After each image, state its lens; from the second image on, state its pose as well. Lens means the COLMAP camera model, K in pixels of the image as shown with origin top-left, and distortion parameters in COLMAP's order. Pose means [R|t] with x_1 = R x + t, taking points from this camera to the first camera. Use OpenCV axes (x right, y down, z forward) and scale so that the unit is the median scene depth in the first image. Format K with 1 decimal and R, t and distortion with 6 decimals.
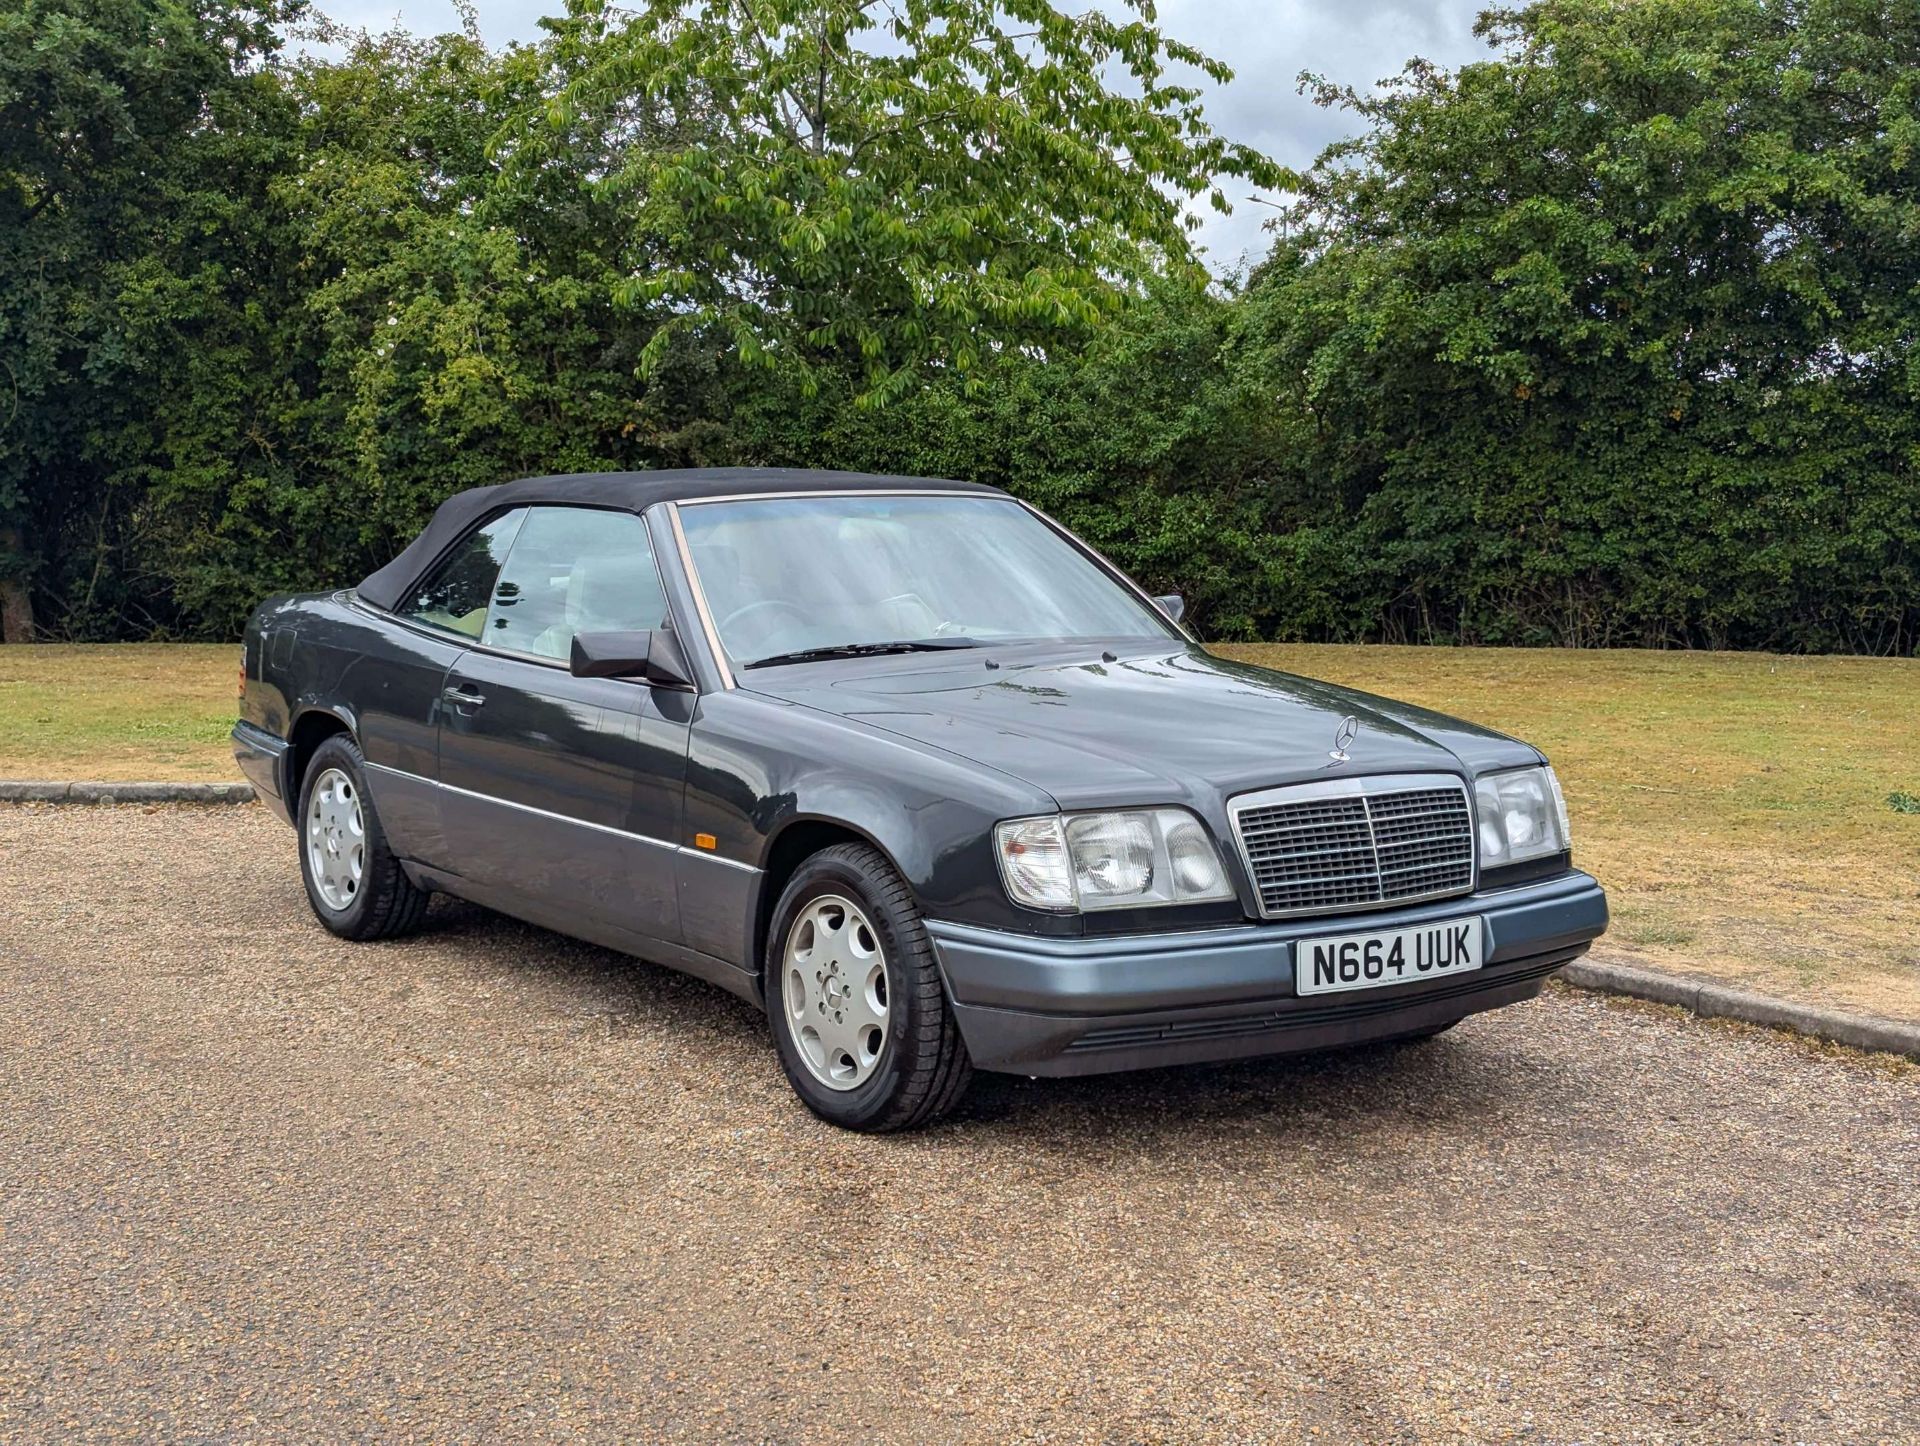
lens RADIAL K [[2729.3, 0, 964.2], [0, 2729.3, 729.8], [0, 0, 1]] dist [0.050583, 0.000000]
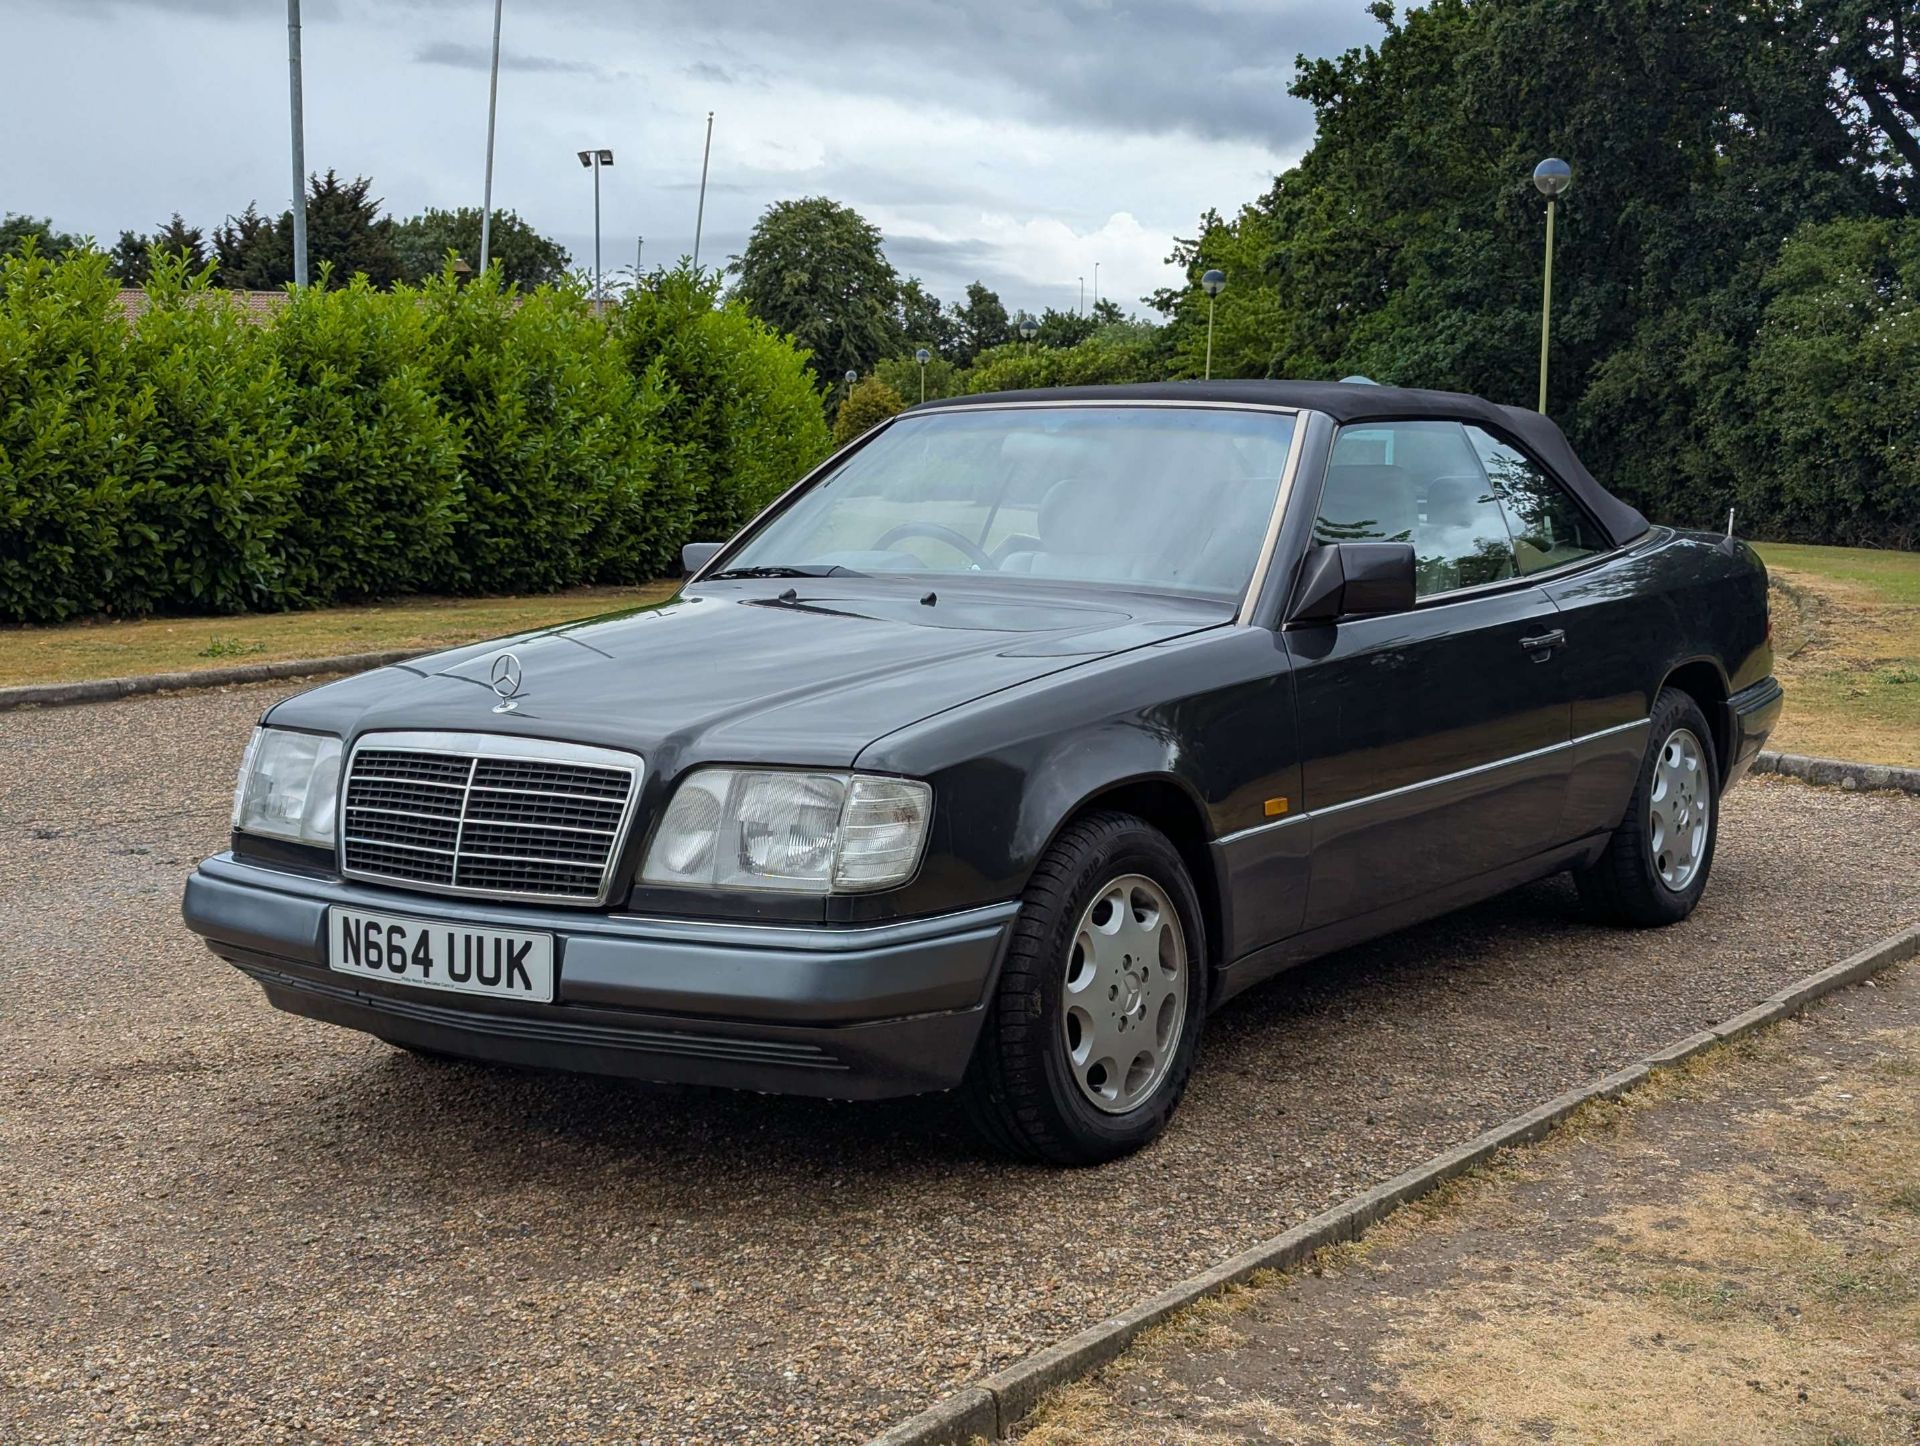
lens RADIAL K [[2729.3, 0, 972.3], [0, 2729.3, 714.5], [0, 0, 1]] dist [0.050583, 0.000000]
pose [[0.349491, 0.093235, -0.932289, 0.949249], [-0.091514, 0.993676, 0.065068, -0.054412], [0.932460, 0.062576, 0.355813, 0.844647]]
